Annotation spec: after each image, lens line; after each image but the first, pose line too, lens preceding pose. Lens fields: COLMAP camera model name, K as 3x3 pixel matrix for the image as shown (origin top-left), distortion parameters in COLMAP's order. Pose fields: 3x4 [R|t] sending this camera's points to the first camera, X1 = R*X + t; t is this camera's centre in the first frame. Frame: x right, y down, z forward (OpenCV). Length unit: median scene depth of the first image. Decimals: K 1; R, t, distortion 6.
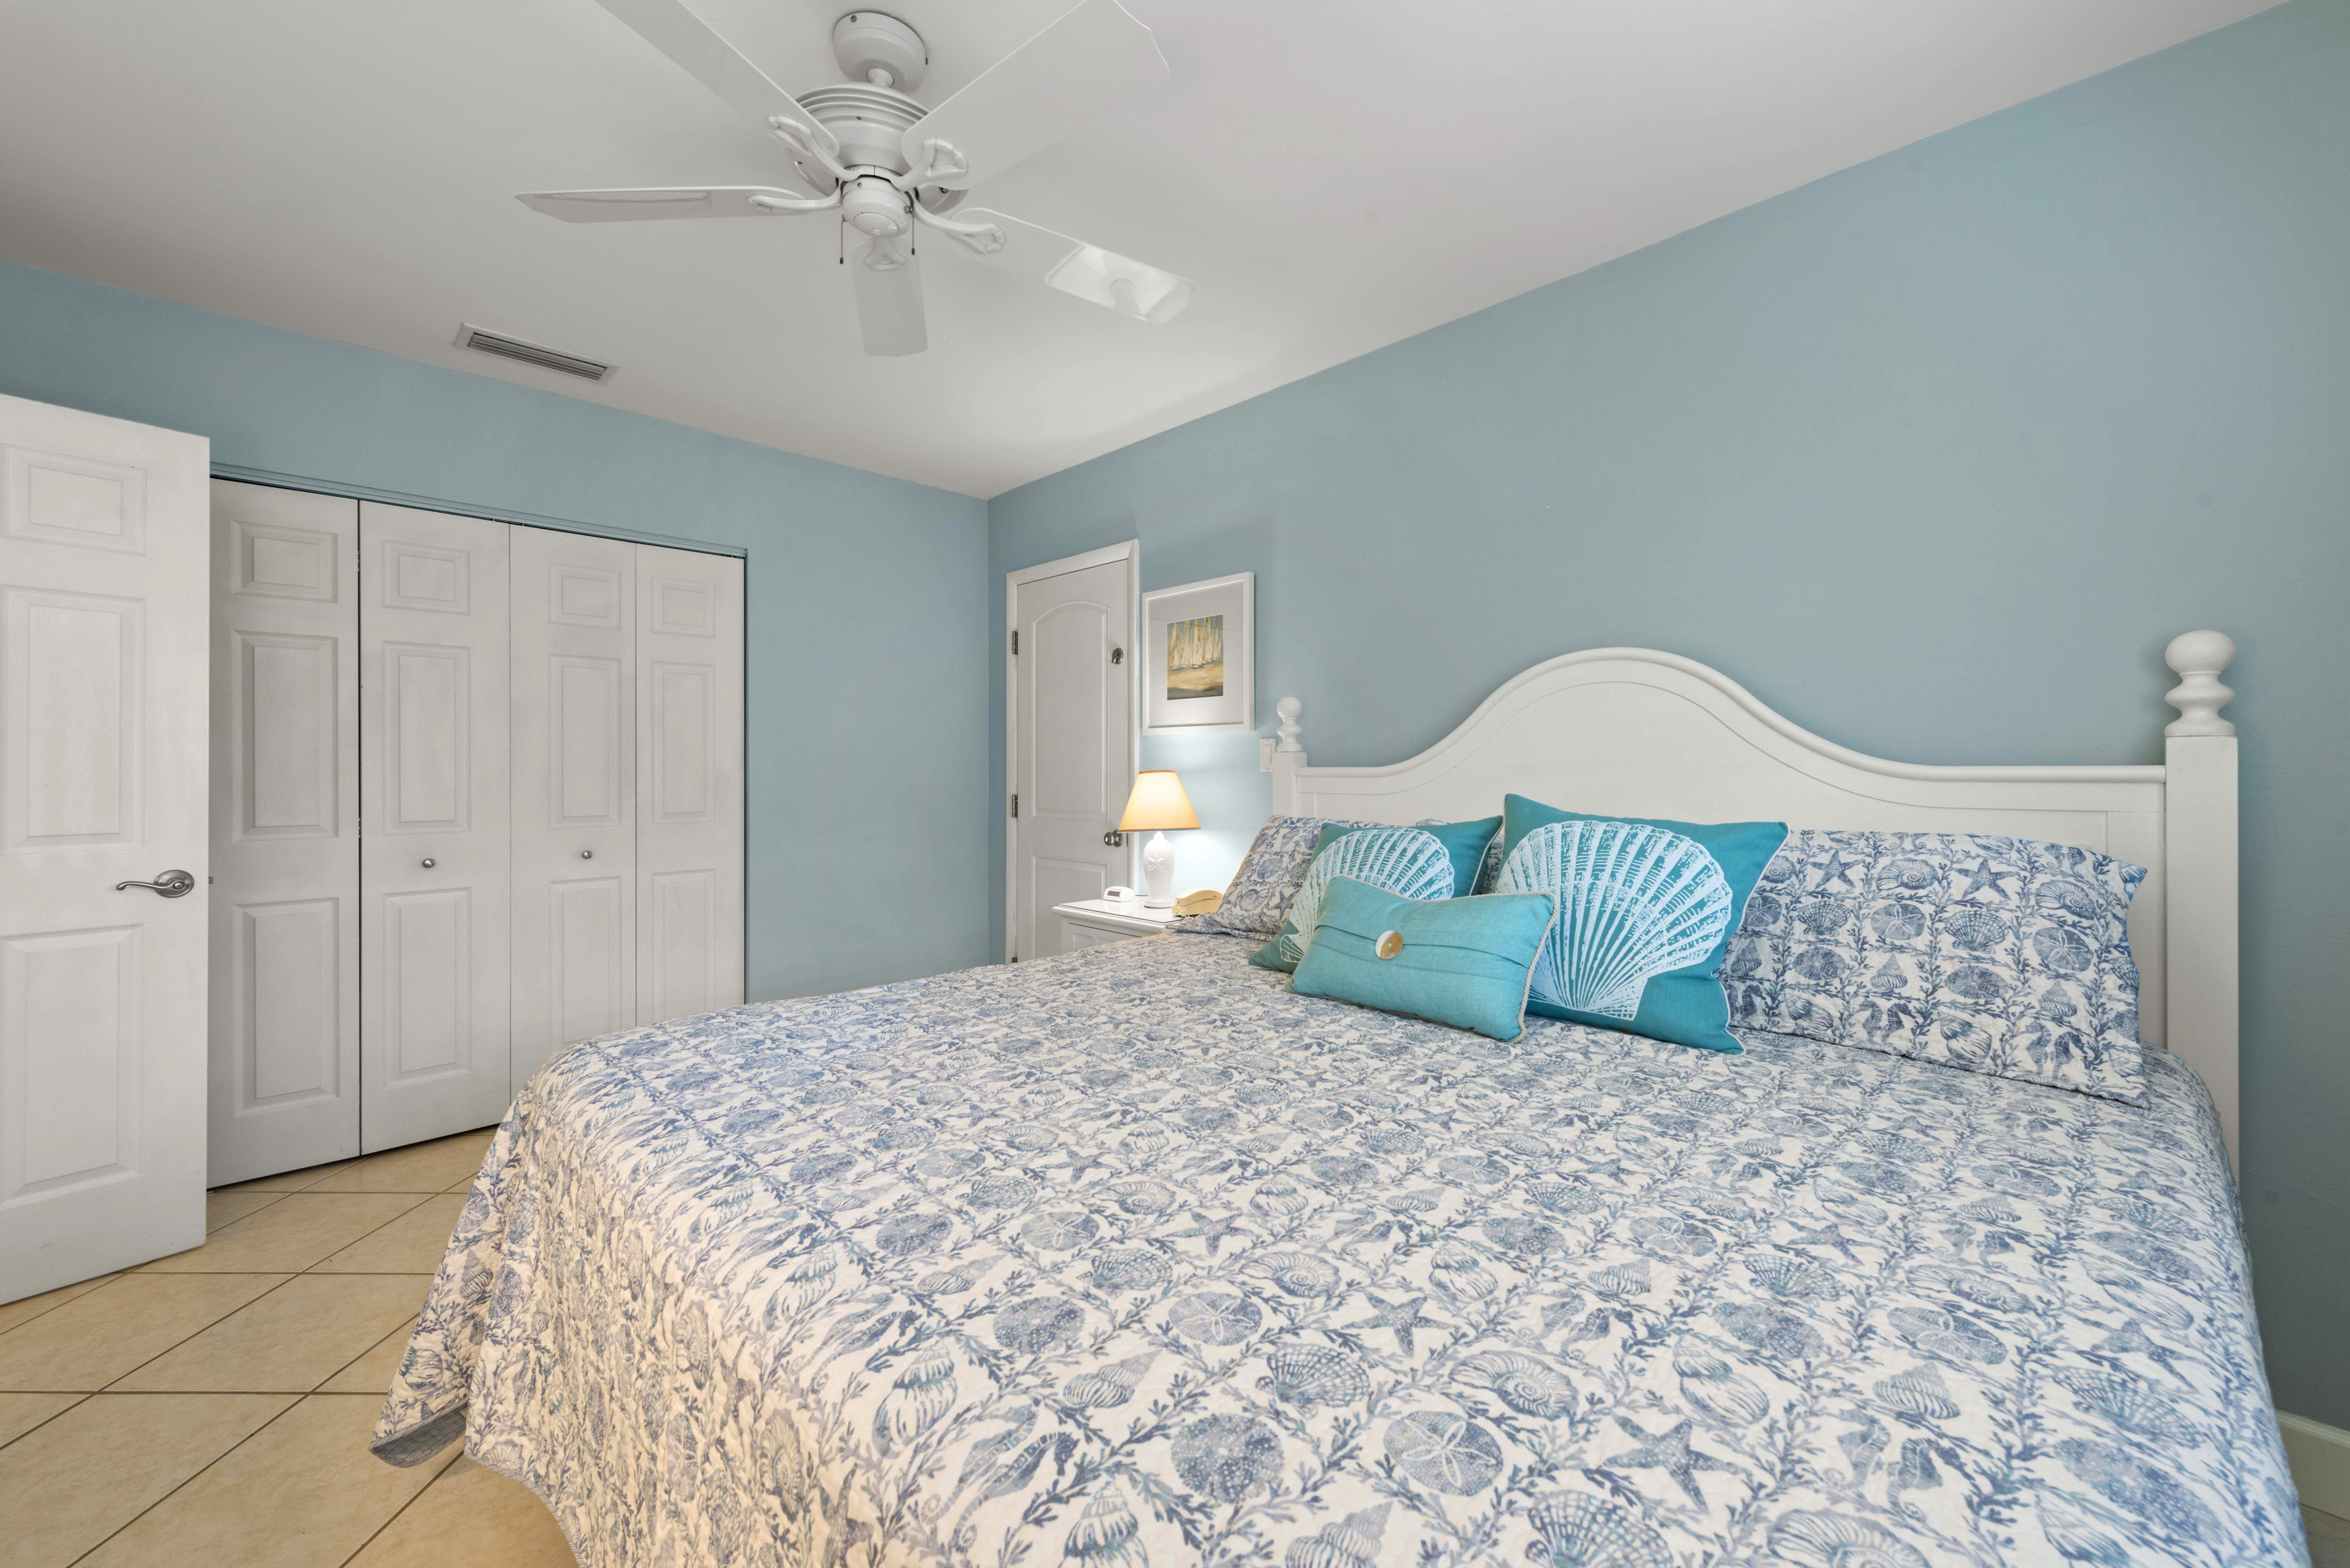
lens RADIAL K [[923.6, 0, 1175.1], [0, 923.6, 774.5], [0, 0, 1]] dist [-0.000404, -0.000015]
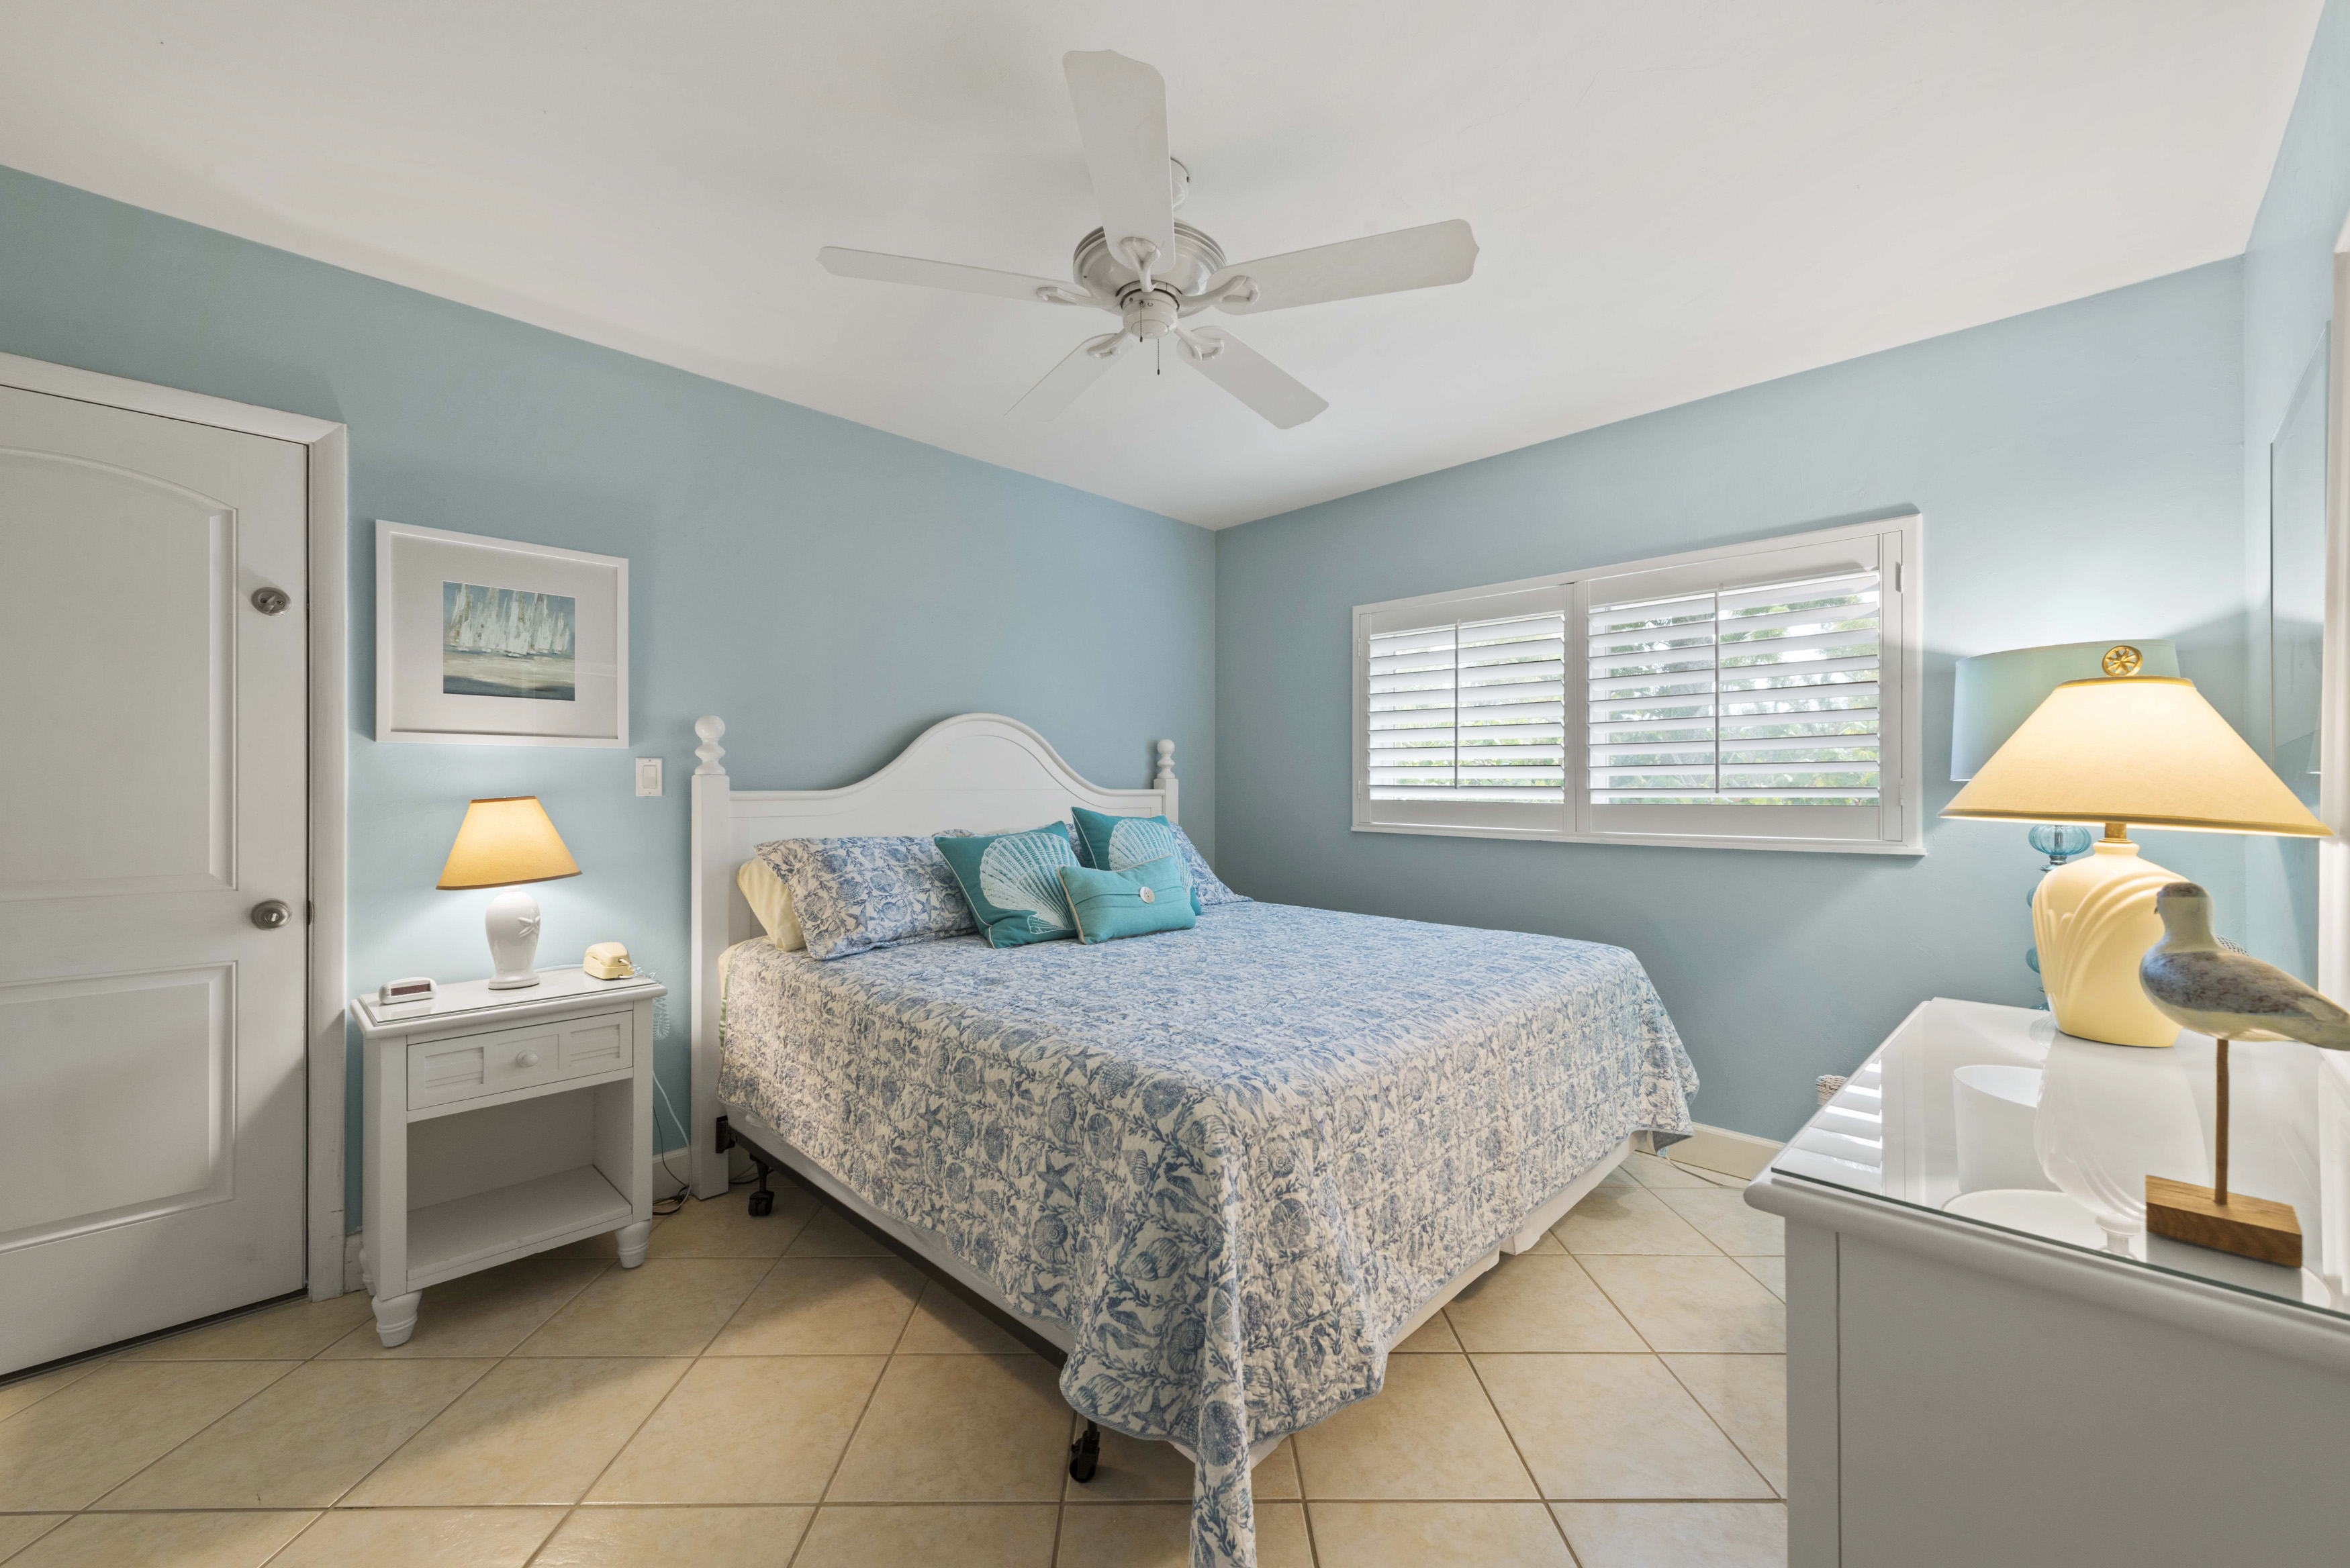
lens RADIAL K [[923.6, 0, 1175.4], [0, 923.6, 786.0], [0, 0, 1]] dist [-0.000404, -0.000015]
pose [[-0.013350, 0.002259, 0.999908, -0.739468], [0.005151, 0.999984, -0.002190, -0.007932], [-0.999898, 0.005121, -0.013362, 0.494962]]
